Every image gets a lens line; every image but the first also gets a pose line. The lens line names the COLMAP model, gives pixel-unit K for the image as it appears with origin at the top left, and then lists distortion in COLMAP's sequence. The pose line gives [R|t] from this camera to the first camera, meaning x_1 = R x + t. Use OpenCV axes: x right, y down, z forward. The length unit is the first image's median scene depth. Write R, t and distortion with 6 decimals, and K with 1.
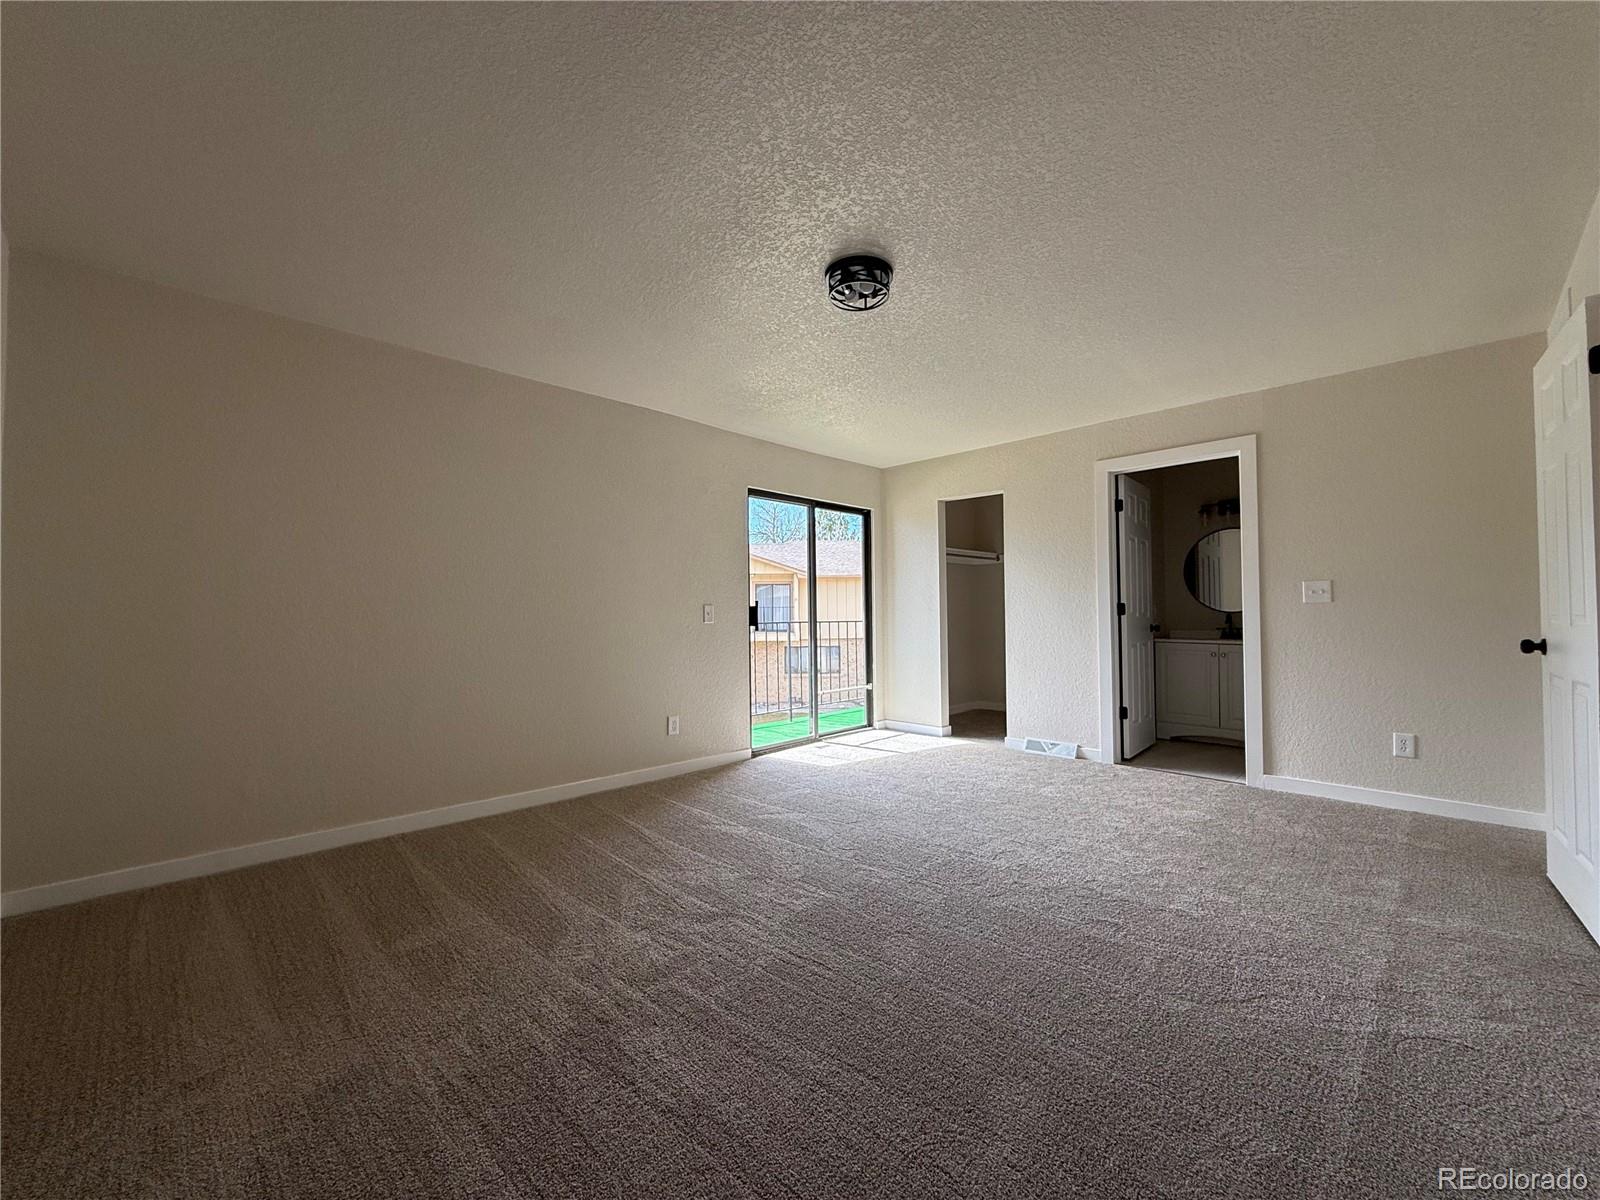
lens RADIAL K [[634.2, 0, 800.0], [0, 634.2, 600.0], [0, 0, 1]] dist [-0.000948, 0.000350]
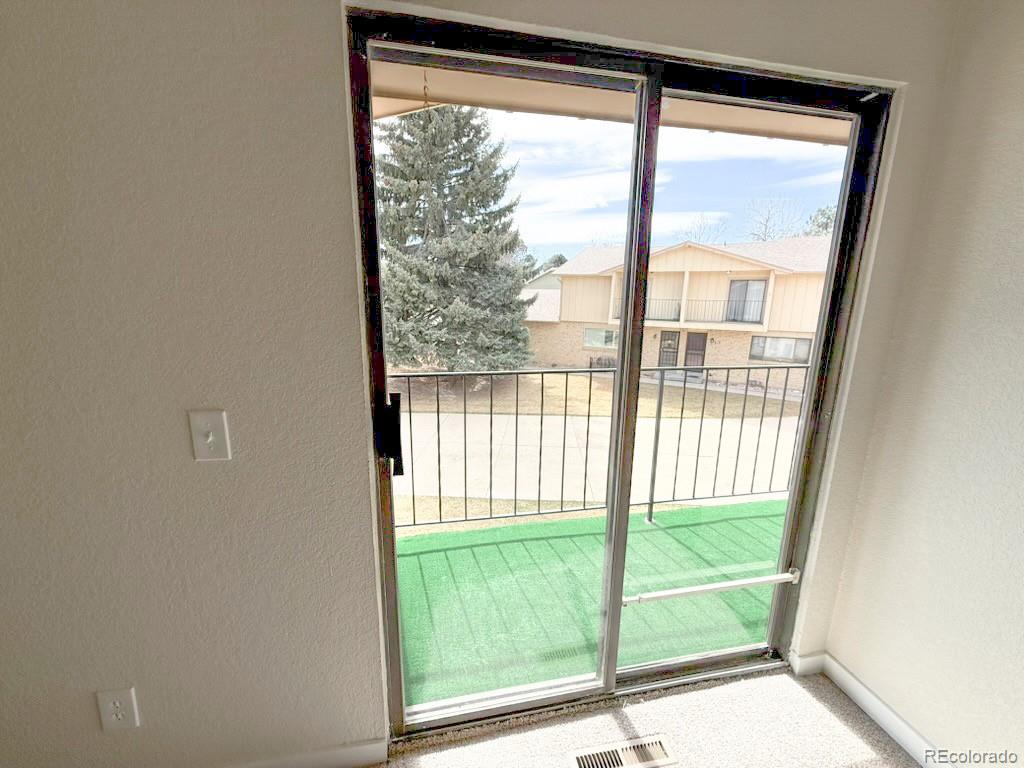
lens RADIAL K [[405.9, 0, 512.0], [0, 405.9, 384.0], [0, 0, 1]] dist [-0.000948, 0.000350]
pose [[0.831106, 0.139954, -0.538215, 0.083354], [-0.011104, 0.971798, 0.235553, -0.045369], [0.556003, -0.189794, 0.809221, 0.708431]]
